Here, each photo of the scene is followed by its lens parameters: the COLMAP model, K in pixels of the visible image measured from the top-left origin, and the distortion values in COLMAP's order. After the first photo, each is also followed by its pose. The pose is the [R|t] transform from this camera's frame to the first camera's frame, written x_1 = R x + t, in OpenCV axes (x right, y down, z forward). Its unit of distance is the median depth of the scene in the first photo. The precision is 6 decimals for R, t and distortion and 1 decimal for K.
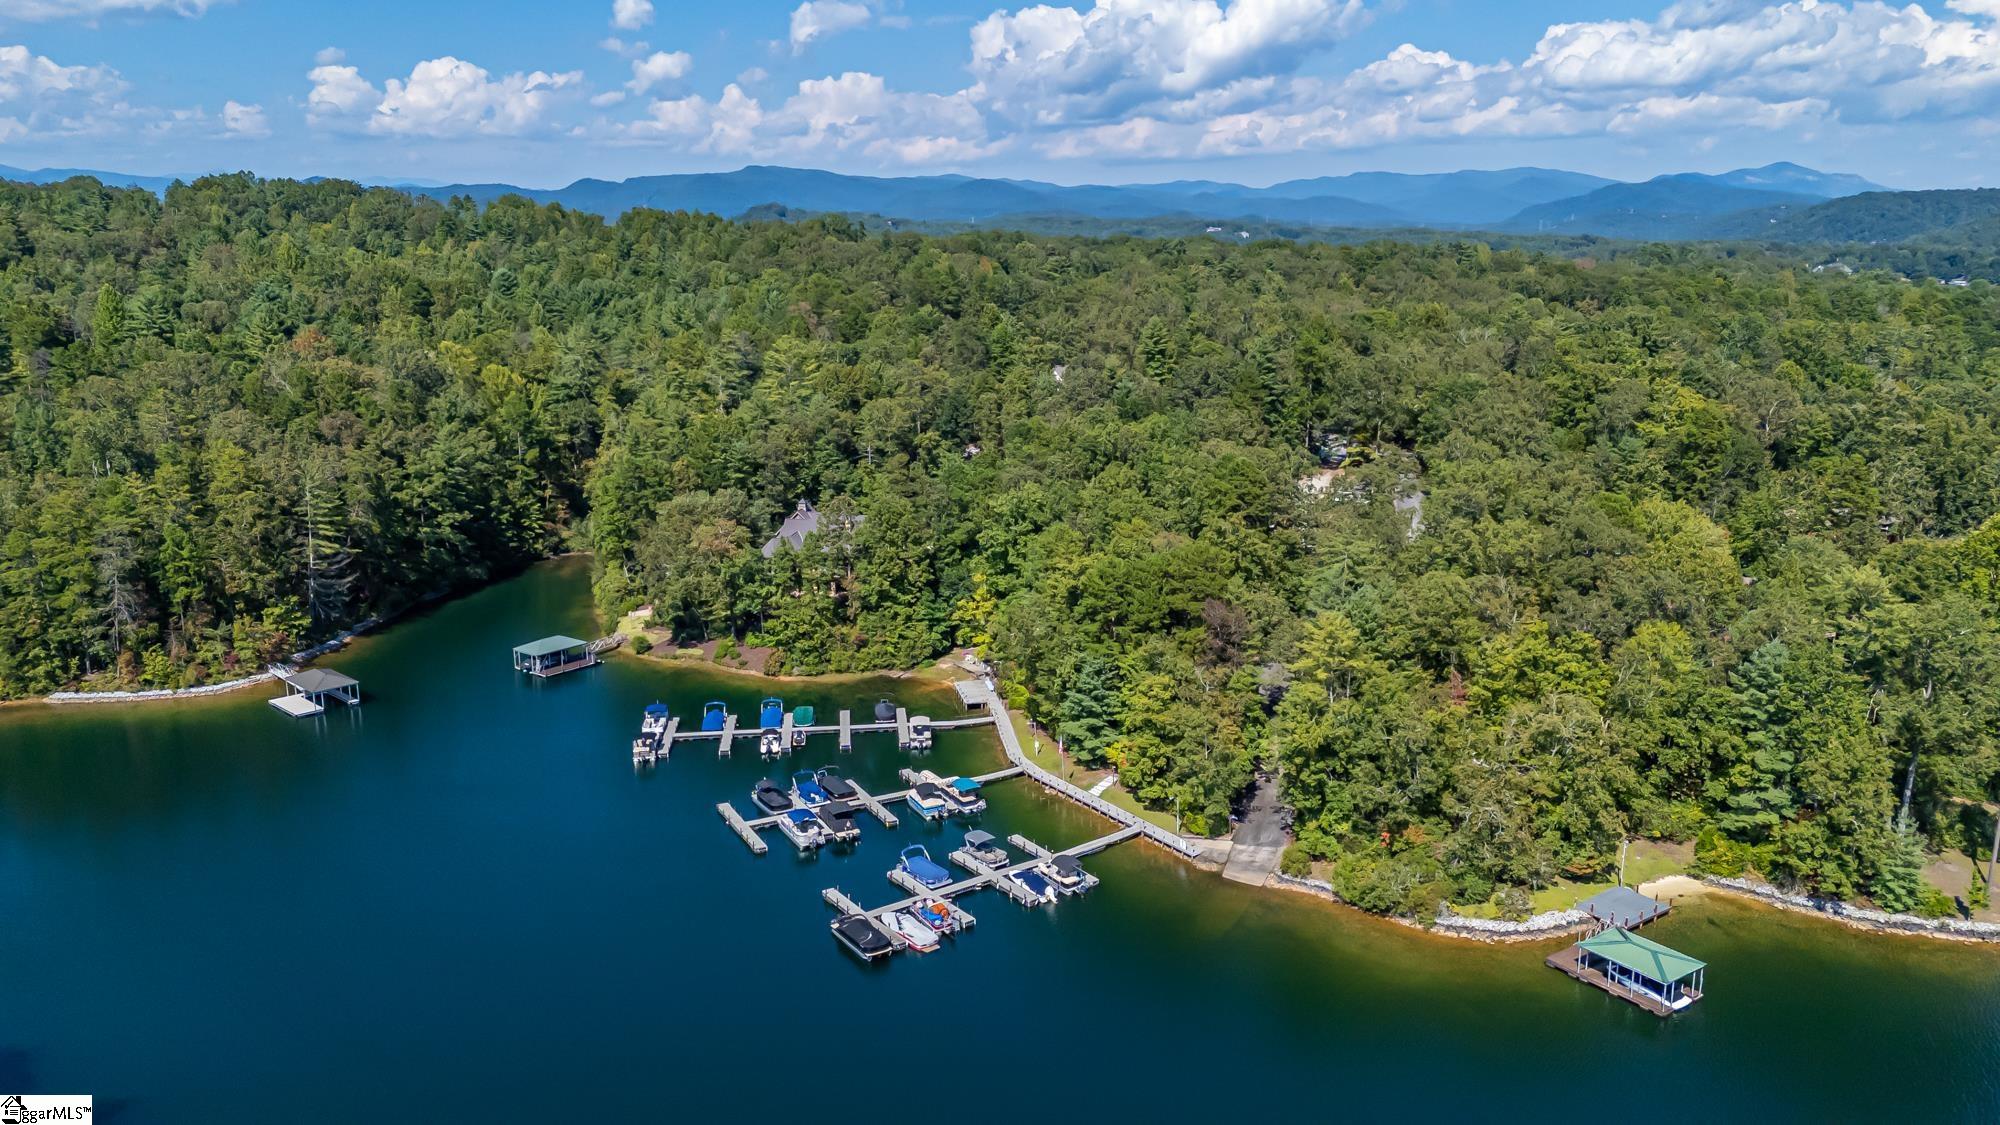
lens RADIAL K [[1398.3, 0, 1004.4], [0, 1398.3, 561.9], [0, 0, 1]] dist [0.022968, -0.004822]
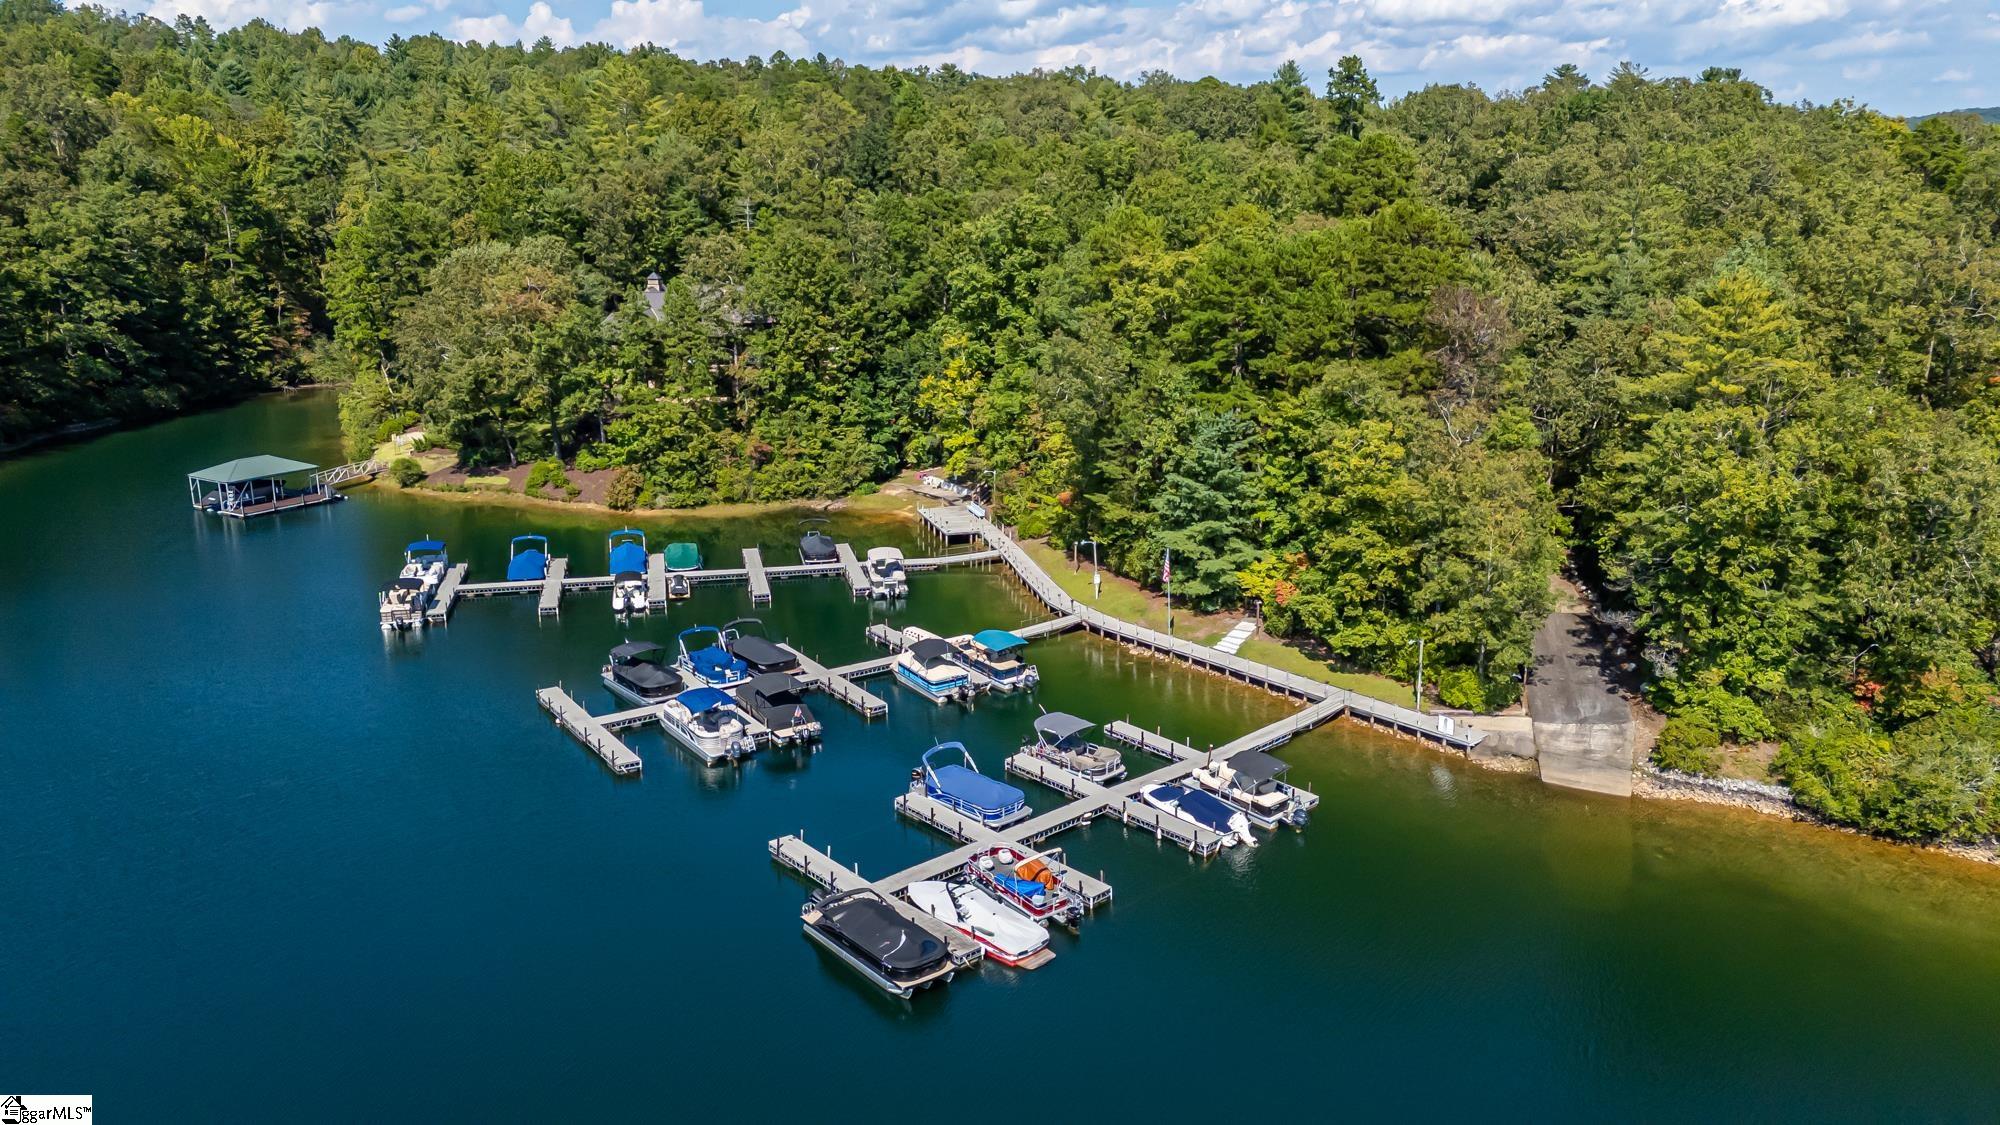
lens RADIAL K [[1398.3, 0, 989.1], [0, 1398.3, 610.3], [0, 0, 1]] dist [0.022968, -0.004822]
pose [[0.994229, -0.026926, 0.103843, -0.080163], [0.018978, 0.996867, 0.076784, 0.094842], [-0.105585, -0.074371, 0.991625, 0.411778]]
